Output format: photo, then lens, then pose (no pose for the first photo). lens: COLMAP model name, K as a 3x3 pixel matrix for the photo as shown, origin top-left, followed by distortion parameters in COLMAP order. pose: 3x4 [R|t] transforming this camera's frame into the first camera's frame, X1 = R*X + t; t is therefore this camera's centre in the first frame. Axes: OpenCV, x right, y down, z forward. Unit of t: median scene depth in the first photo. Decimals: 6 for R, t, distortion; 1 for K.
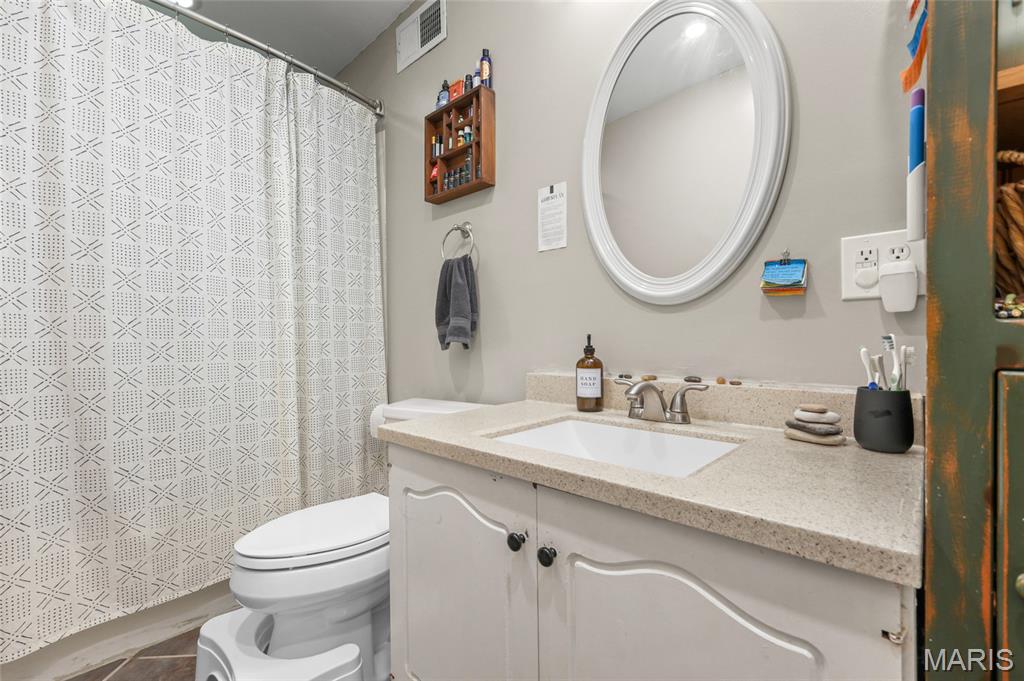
lens RADIAL K [[445.9, 0, 510.4], [0, 445.9, 339.8], [0, 0, 1]] dist [0.004916, 0.000269]
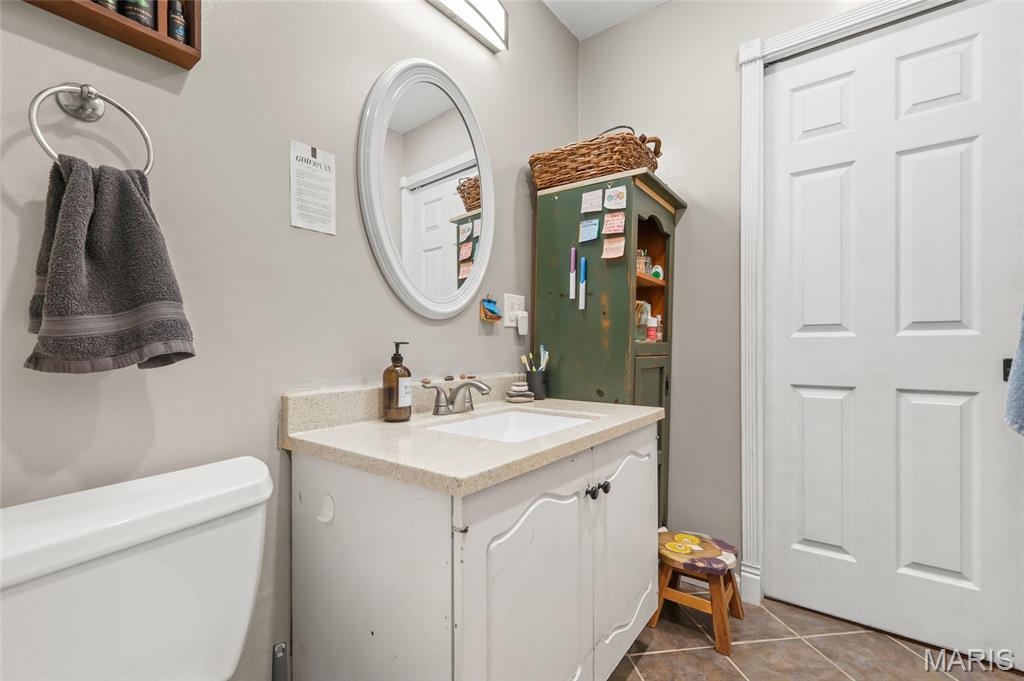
lens RADIAL K [[445.9, 0, 516.0], [0, 445.9, 345.0], [0, 0, 1]] dist [0.004916, 0.000269]
pose [[-0.117111, 0.010623, 0.993062, -0.727126], [0.003839, 0.999940, -0.010244, 0.004233], [-0.993111, 0.002613, -0.117145, 0.762593]]
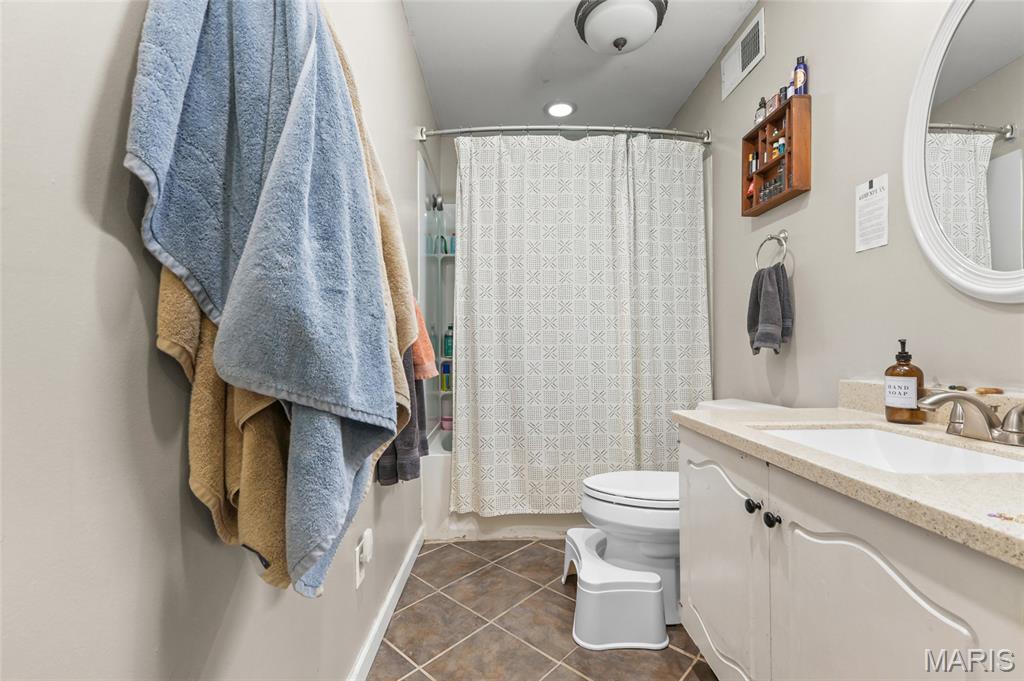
lens RADIAL K [[445.9, 0, 511.1], [0, 445.9, 345.1], [0, 0, 1]] dist [0.004916, 0.000269]
pose [[0.705273, 0.002246, -0.708932, 0.231600], [-0.002002, 0.999997, 0.001175, -0.000290], [0.708933, 0.000591, 0.705276, -0.199312]]
